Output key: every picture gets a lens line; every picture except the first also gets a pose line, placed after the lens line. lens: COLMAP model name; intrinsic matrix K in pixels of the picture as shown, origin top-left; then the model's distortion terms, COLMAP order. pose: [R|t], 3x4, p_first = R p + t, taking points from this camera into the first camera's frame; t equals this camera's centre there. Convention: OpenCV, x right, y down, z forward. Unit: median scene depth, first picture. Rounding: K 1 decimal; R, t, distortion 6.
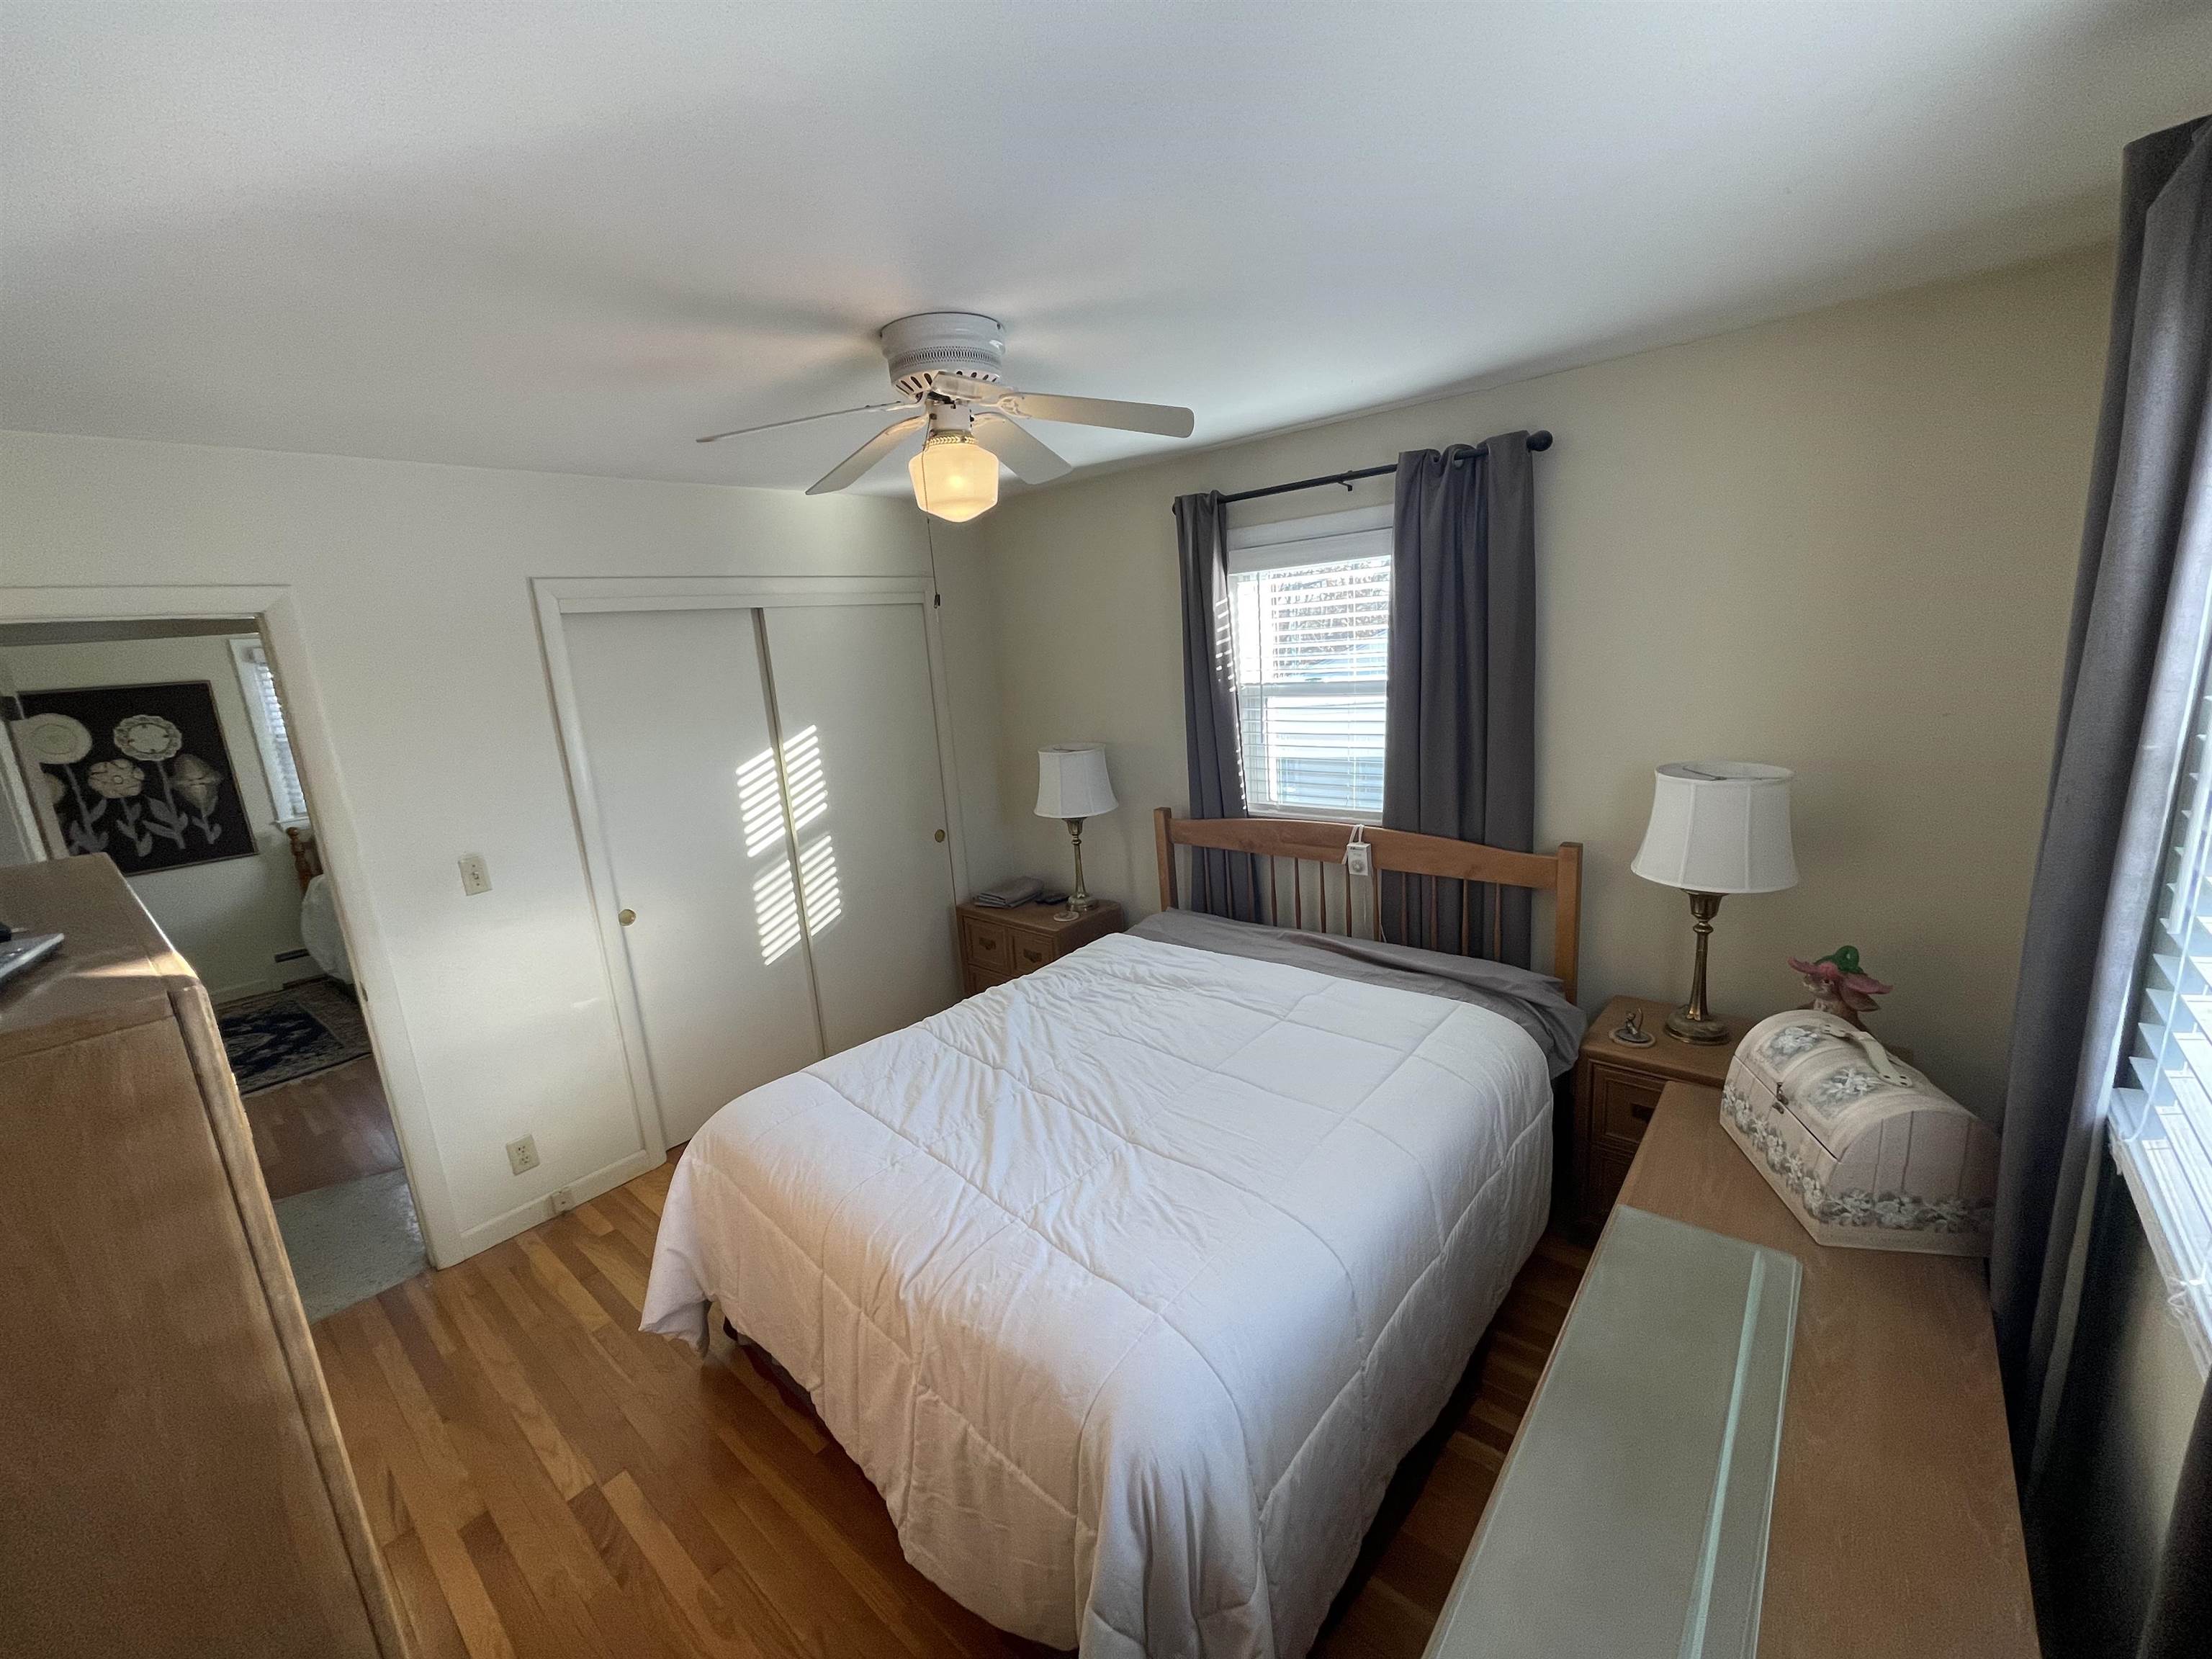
lens RADIAL K [[885.0, 0, 1102.7], [0, 885.0, 833.1], [0, 0, 1]] dist [-0.000042, -0.000637]
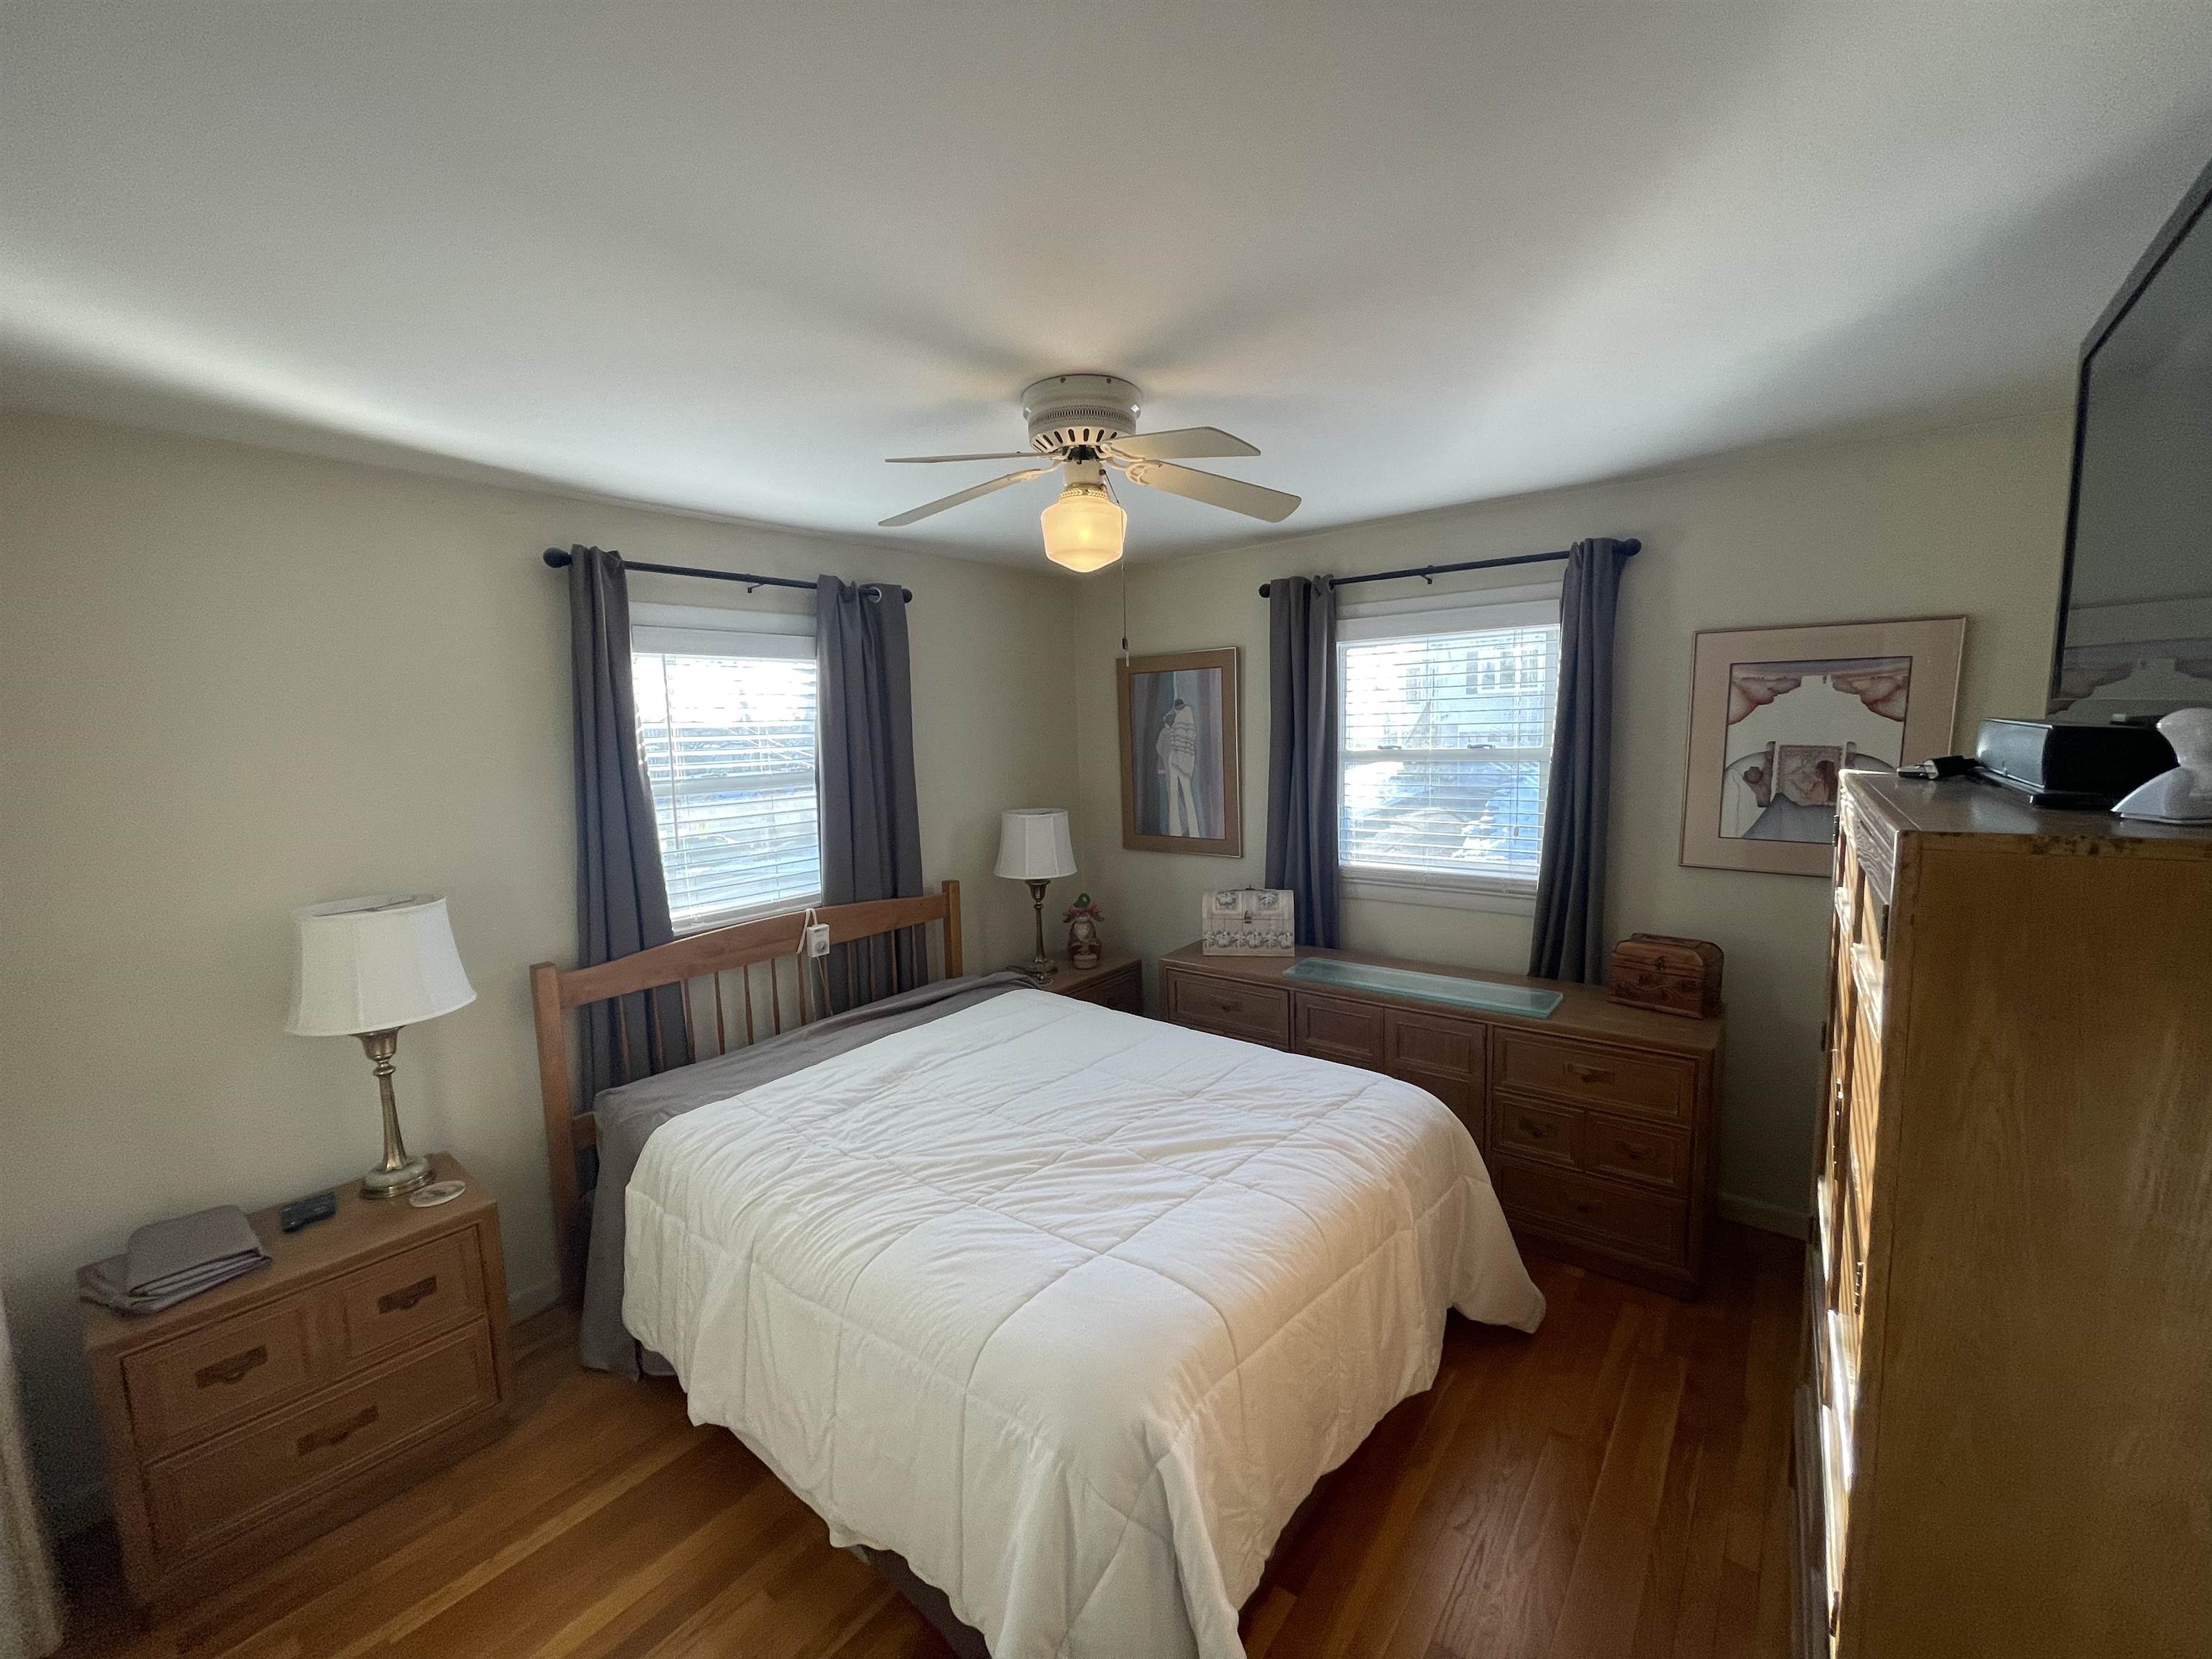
lens RADIAL K [[885.0, 0, 1111.9], [0, 885.0, 816.4], [0, 0, 1]] dist [-0.000042, -0.000637]
pose [[-0.024435, -0.042974, 0.998777, -0.755321], [0.246144, 0.968060, 0.047674, -0.076886], [-0.968925, 0.247008, -0.013076, 0.647683]]
